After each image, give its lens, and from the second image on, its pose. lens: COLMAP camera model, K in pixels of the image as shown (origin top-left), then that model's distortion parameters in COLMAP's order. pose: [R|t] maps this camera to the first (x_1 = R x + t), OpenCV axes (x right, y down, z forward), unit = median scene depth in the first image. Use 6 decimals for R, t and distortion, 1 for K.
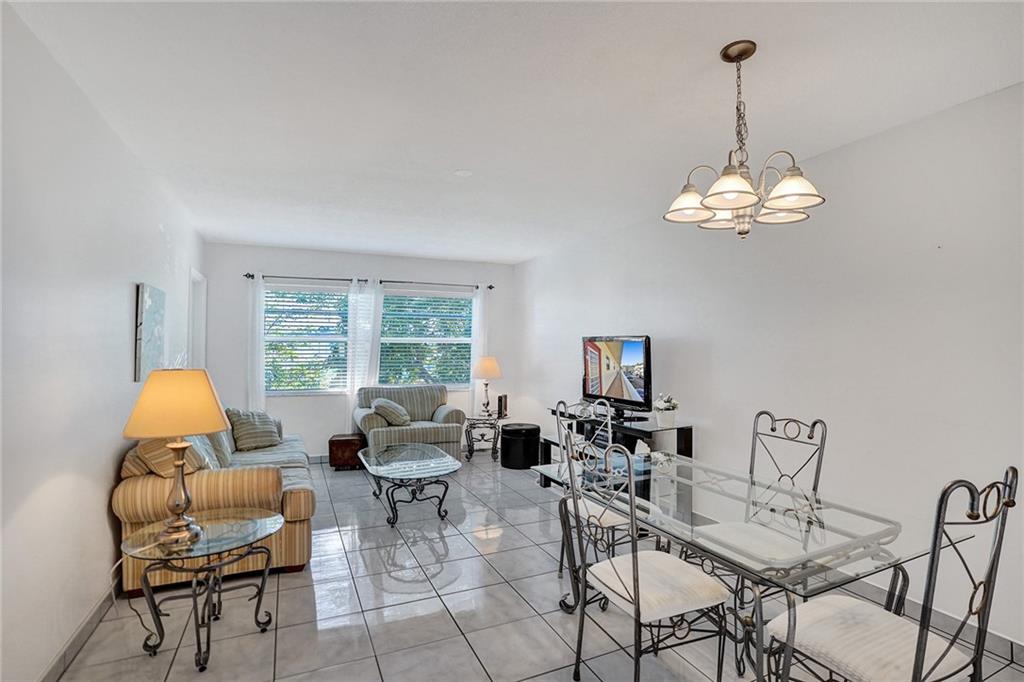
lens RADIAL K [[485.0, 0, 507.1], [0, 485.0, 338.1], [0, 0, 1]] dist [-0.042437, 0.009699]
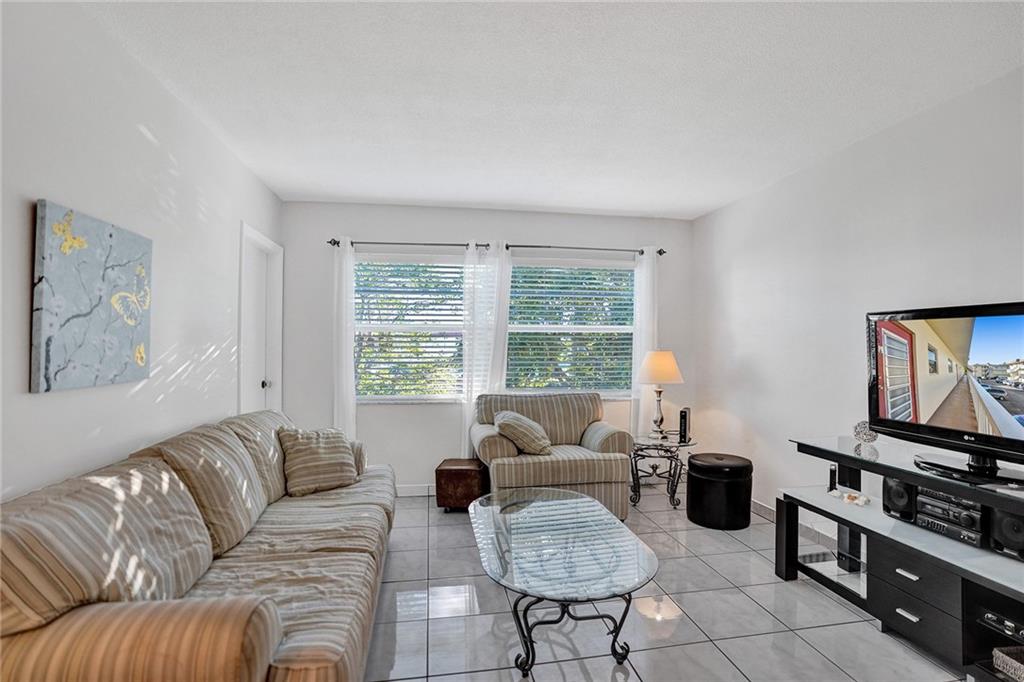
lens RADIAL K [[485.0, 0, 528.3], [0, 485.0, 335.9], [0, 0, 1]] dist [-0.042437, 0.009699]
pose [[0.975173, -0.006126, -0.221359, -0.082252], [0.006045, 0.999981, -0.001046, 0.019220], [0.221361, -0.000318, 0.975192, 0.345807]]
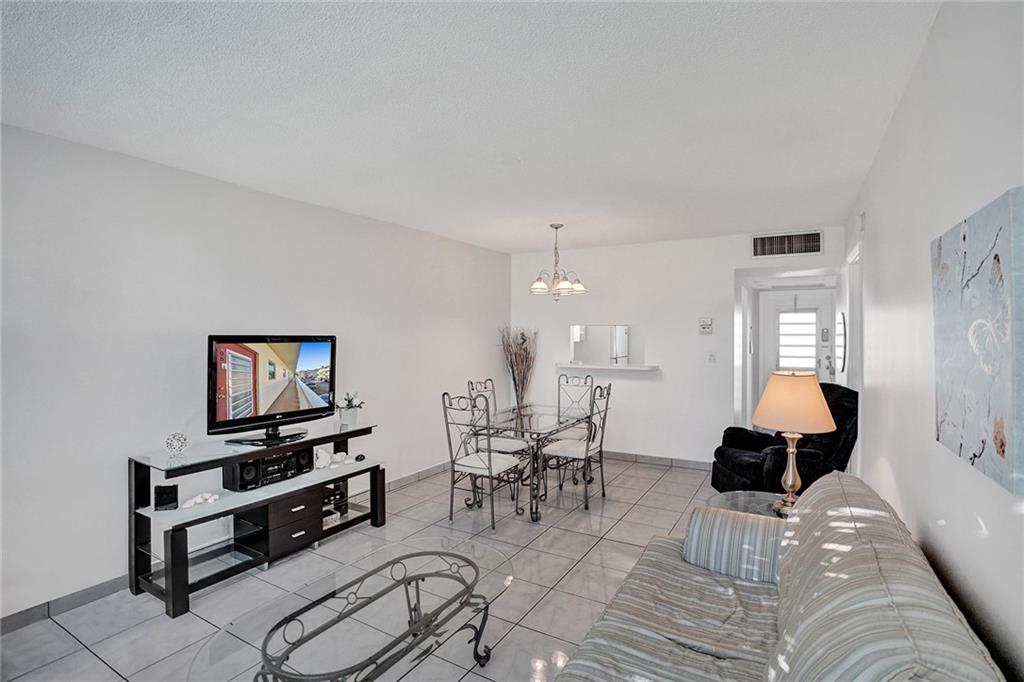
lens RADIAL K [[485.0, 0, 512.4], [0, 485.0, 337.4], [0, 0, 1]] dist [-0.042437, 0.009699]
pose [[-0.578345, -0.003949, 0.815783, -0.508544], [-0.021717, 0.999708, -0.010556, -0.000819], [-0.815504, -0.023821, -0.578262, 0.915081]]
